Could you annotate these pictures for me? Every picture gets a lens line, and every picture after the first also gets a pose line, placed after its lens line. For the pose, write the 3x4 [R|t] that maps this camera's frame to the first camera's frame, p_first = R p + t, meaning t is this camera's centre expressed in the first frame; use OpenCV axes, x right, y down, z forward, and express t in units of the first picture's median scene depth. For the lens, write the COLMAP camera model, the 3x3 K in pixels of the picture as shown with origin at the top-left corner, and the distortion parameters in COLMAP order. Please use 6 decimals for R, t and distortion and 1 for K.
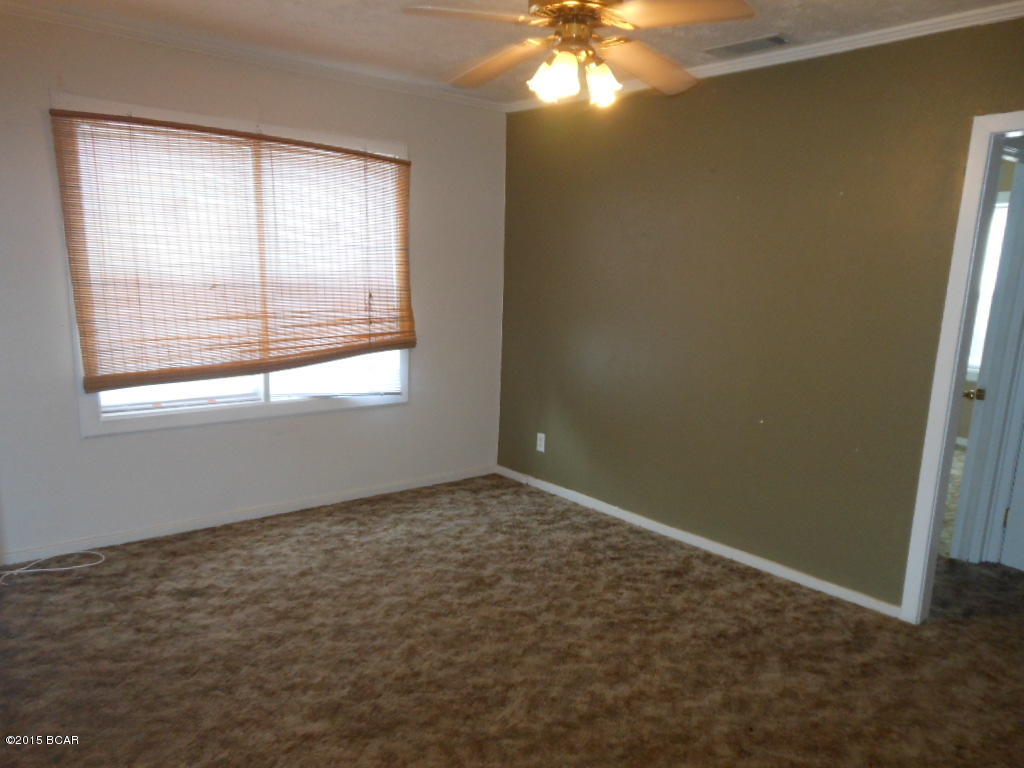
lens RADIAL K [[742.6, 0, 512.0], [0, 742.6, 384.0], [0, 0, 1]] dist [0.005496, 0.001326]
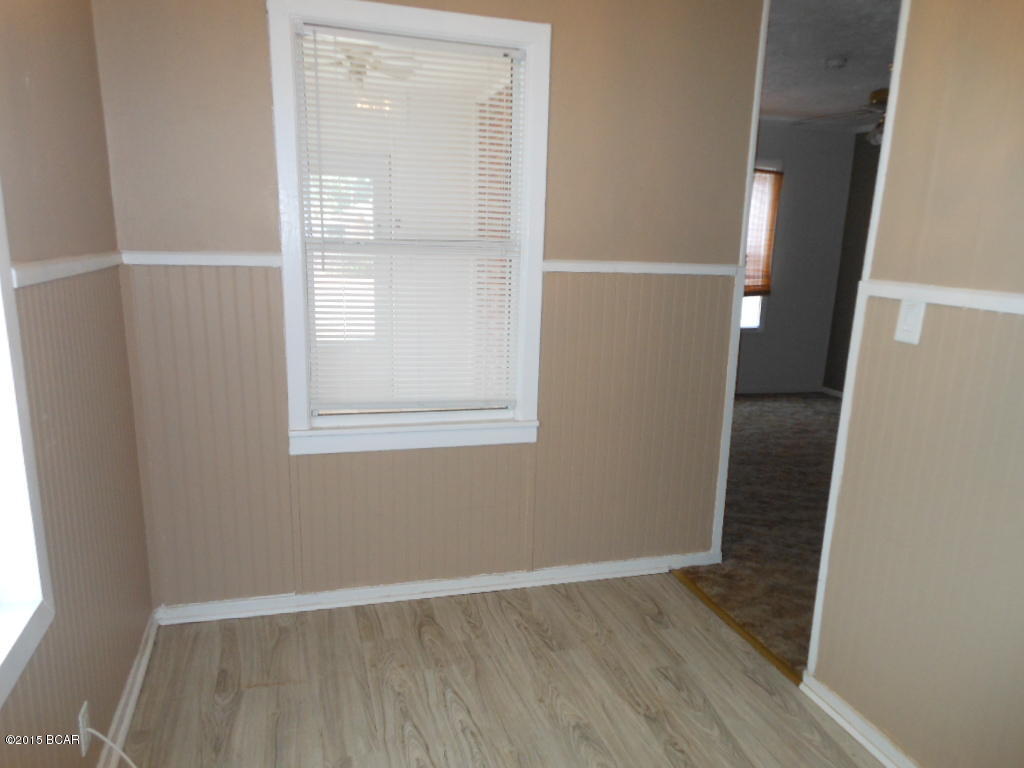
lens RADIAL K [[742.6, 0, 512.0], [0, 742.6, 384.0], [0, 0, 1]] dist [0.005496, 0.001326]
pose [[0.907552, 0.101971, -0.407370, 0.023607], [-0.081786, 0.994415, 0.066712, 0.084079], [0.411898, -0.027227, 0.910823, -0.700450]]
